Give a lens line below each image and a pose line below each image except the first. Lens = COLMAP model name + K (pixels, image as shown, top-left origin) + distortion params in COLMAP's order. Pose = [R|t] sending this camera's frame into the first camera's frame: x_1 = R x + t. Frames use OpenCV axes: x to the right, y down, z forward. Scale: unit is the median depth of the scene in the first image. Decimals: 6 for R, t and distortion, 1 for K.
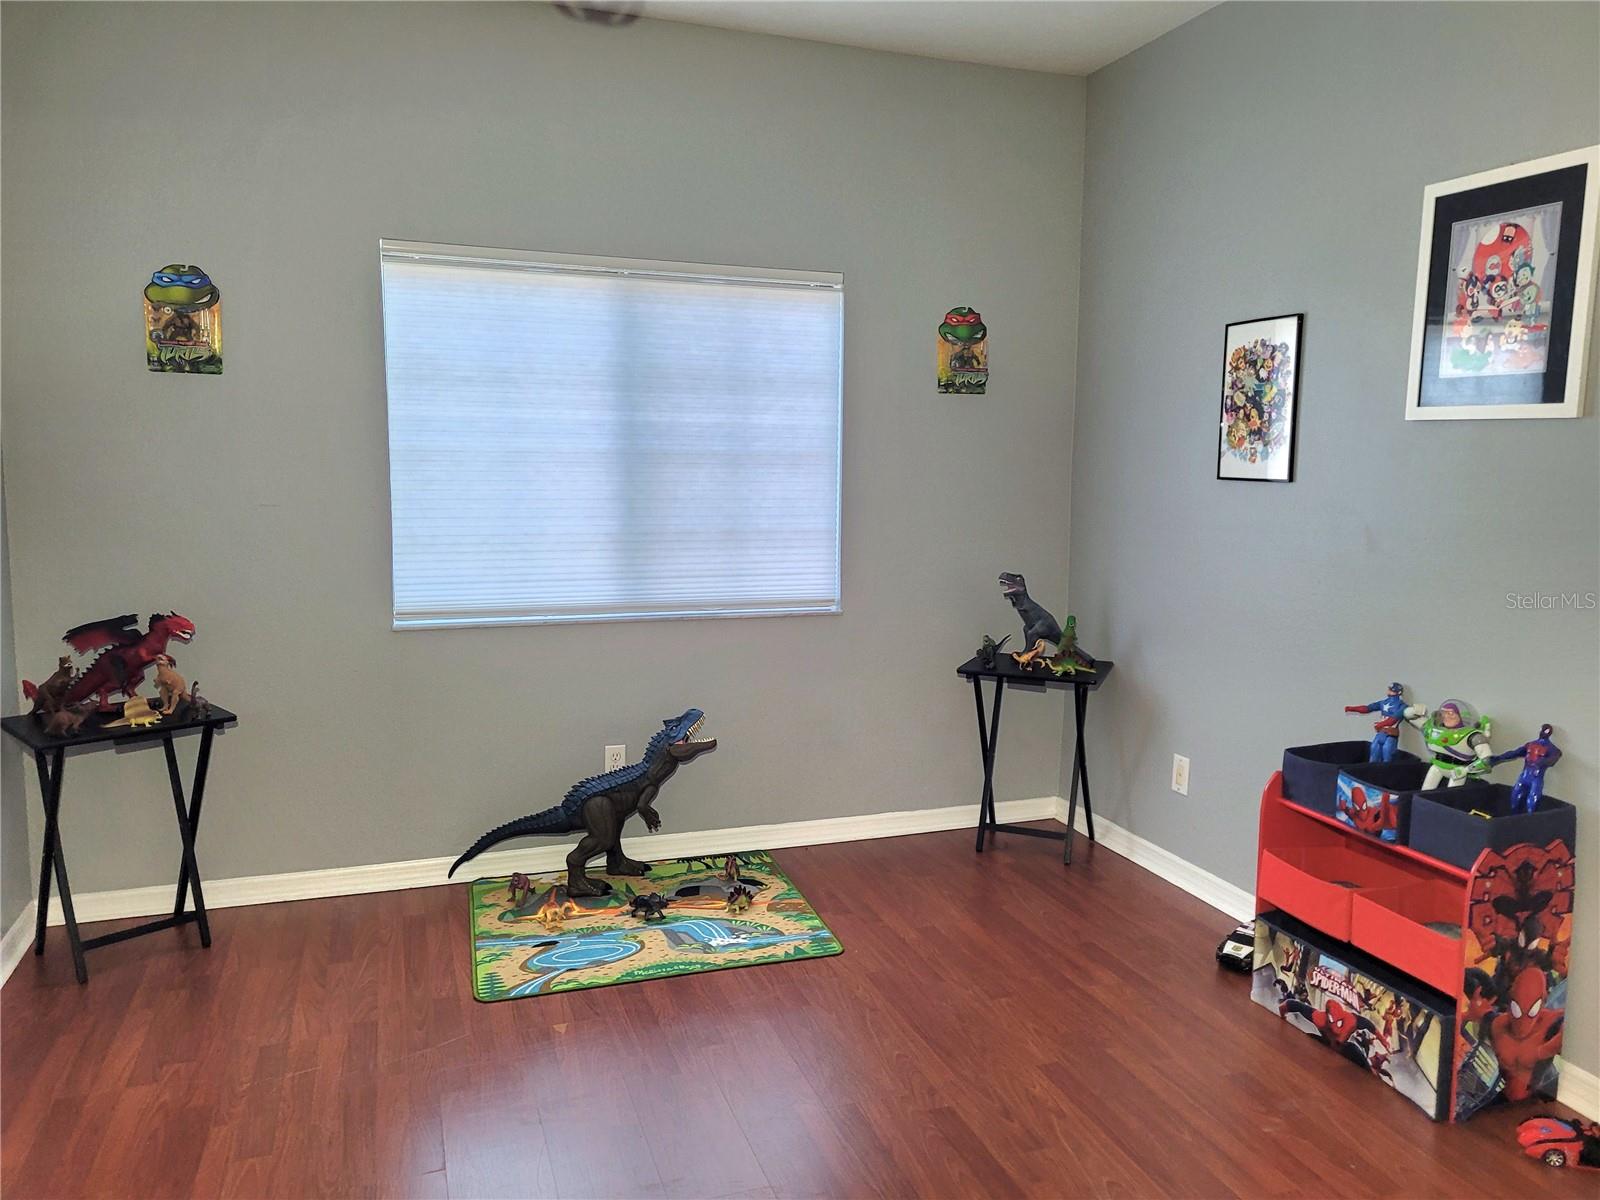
lens RADIAL K [[1216.0, 0, 806.6], [0, 1216.0, 606.8], [0, 0, 1]] dist [0.057887, -0.026224]
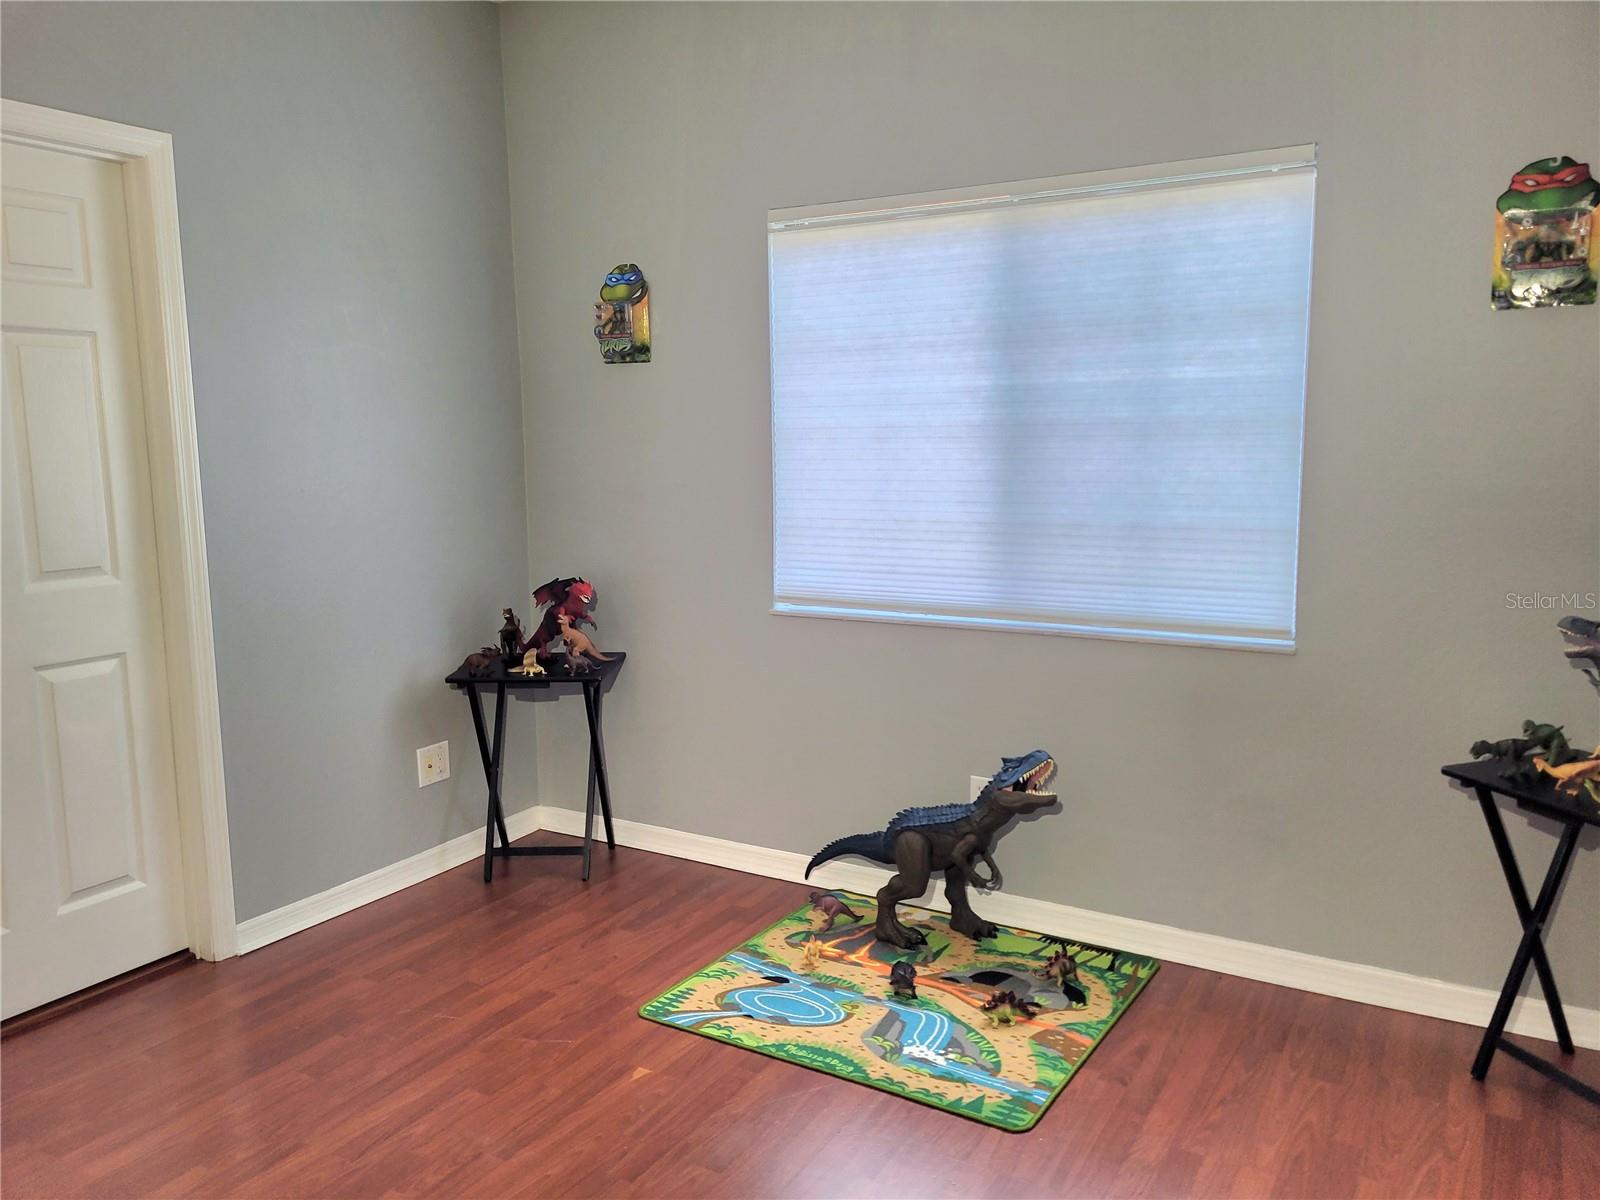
lens RADIAL K [[1216.0, 0, 802.2], [0, 1216.0, 591.2], [0, 0, 1]] dist [0.057887, -0.026224]
pose [[0.639423, 0.085390, -0.764098, 0.407821], [-0.071379, 0.996114, 0.051586, -0.048965], [0.765534, 0.021556, 0.643034, 0.384615]]
